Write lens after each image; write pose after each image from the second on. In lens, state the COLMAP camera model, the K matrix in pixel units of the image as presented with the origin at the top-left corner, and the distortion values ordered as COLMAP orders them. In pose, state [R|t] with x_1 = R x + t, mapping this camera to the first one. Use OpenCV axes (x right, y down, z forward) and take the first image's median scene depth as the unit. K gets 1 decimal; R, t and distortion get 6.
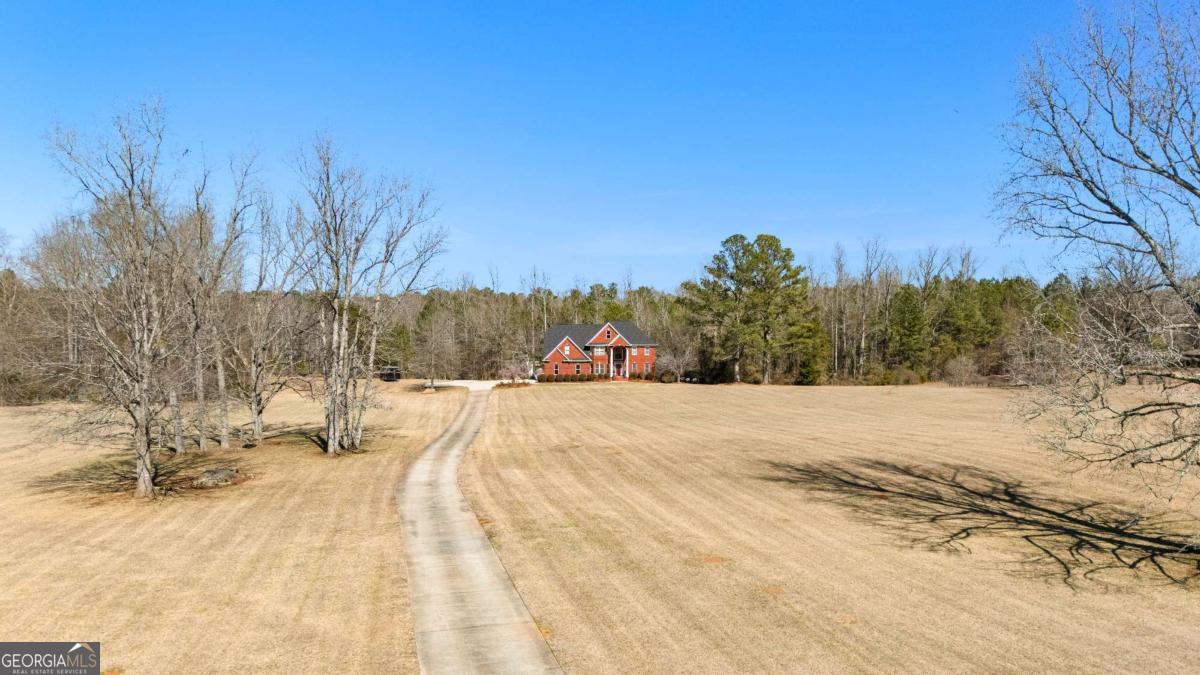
lens RADIAL K [[862.7, 0, 600.0], [0, 862.7, 337.5], [0, 0, 1]] dist [0.088496, -0.092258]
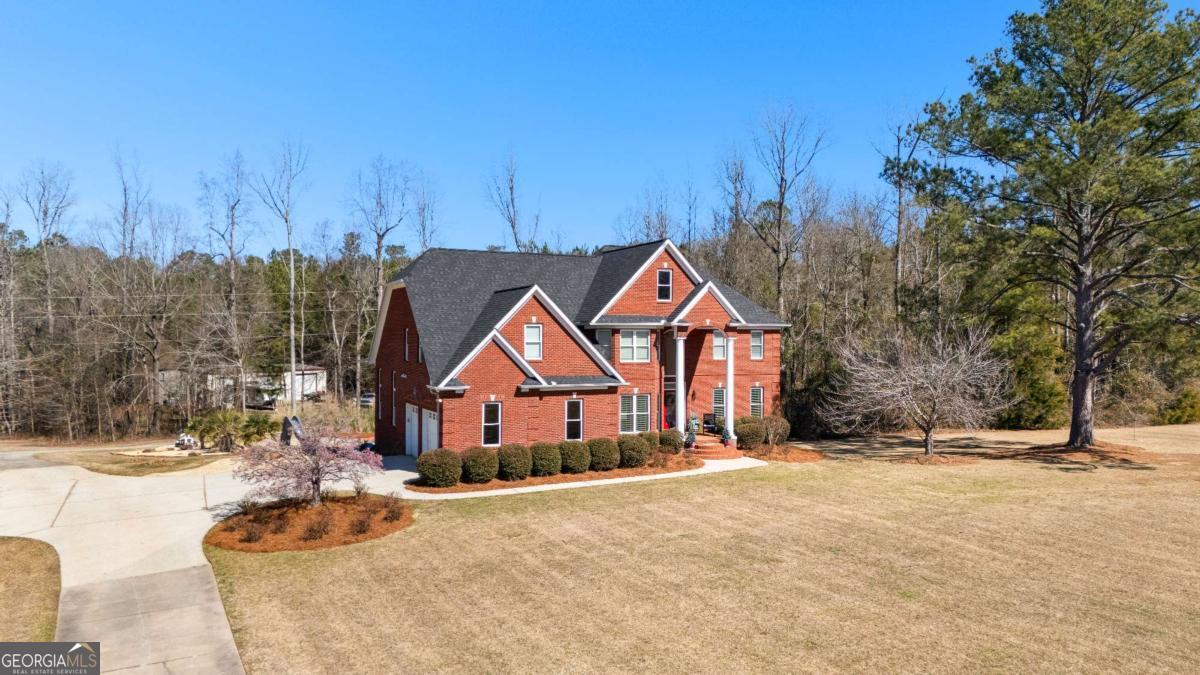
lens RADIAL K [[862.7, 0, 600.0], [0, 862.7, 337.5], [0, 0, 1]] dist [0.088496, -0.092258]
pose [[0.920357, -0.003146, 0.391066, -0.115054], [0.003595, 0.999993, -0.000418, 0.013098], [-0.391063, 0.001791, 0.920362, 0.759334]]
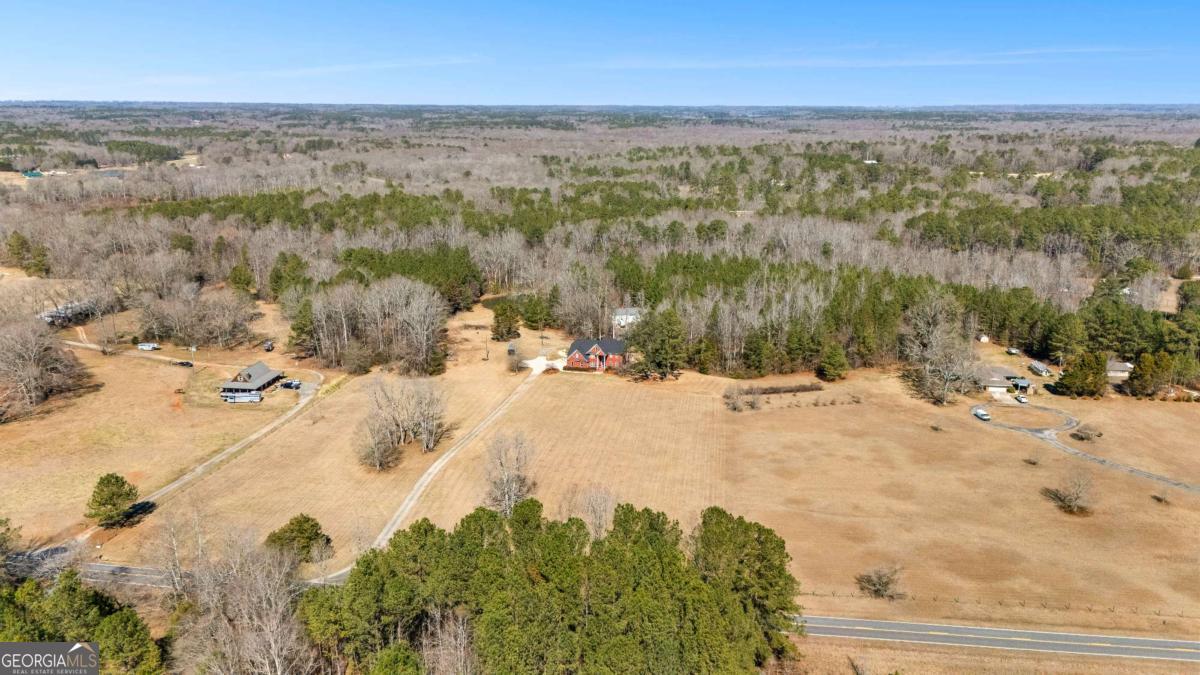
lens RADIAL K [[862.7, 0, 600.0], [0, 862.7, 337.5], [0, 0, 1]] dist [0.088496, -0.092258]
pose [[0.947146, 0.080994, -0.310411, 0.680650], [0.002315, 0.965853, 0.259079, -0.587133], [0.320796, -0.246104, 0.914616, -0.949196]]
